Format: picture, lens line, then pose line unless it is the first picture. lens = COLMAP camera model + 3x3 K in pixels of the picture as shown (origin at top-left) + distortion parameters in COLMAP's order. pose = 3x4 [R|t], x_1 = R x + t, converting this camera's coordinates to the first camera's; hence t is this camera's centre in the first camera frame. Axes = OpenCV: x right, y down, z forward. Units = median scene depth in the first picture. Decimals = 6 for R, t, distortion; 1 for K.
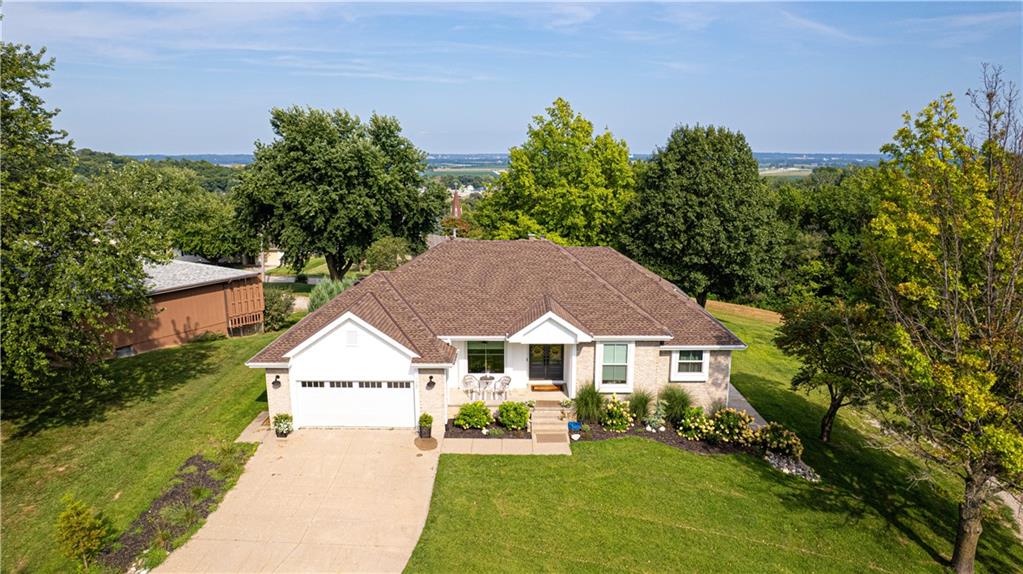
lens RADIAL K [[650.2, 0, 511.5], [0, 650.2, 287.0], [0, 0, 1]] dist [-0.049140, 0.000729]
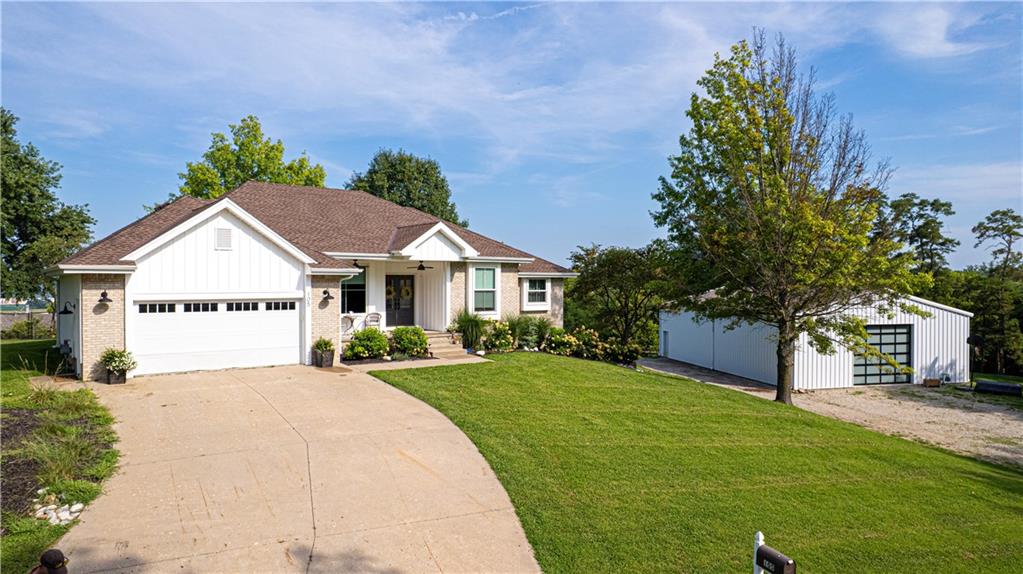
lens RADIAL K [[650.2, 0, 511.5], [0, 650.2, 287.0], [0, 0, 1]] dist [-0.049140, 0.000729]
pose [[0.776593, -0.002789, 0.629997, -0.423636], [0.125181, 0.980734, -0.149969, 0.265529], [-0.617441, 0.195329, 0.761980, 0.230440]]
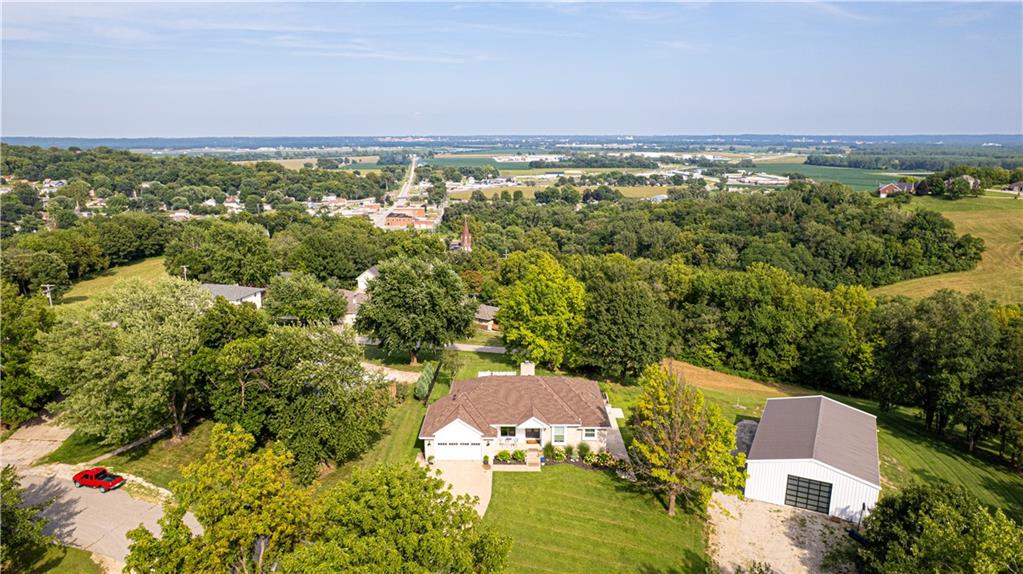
lens RADIAL K [[650.2, 0, 511.5], [0, 650.2, 287.0], [0, 0, 1]] dist [-0.049140, 0.000729]
pose [[0.999998, -0.001954, 0.000165, -0.026911], [0.001948, 0.999581, 0.028890, -0.533295], [-0.000221, -0.028890, 0.999583, -1.522825]]
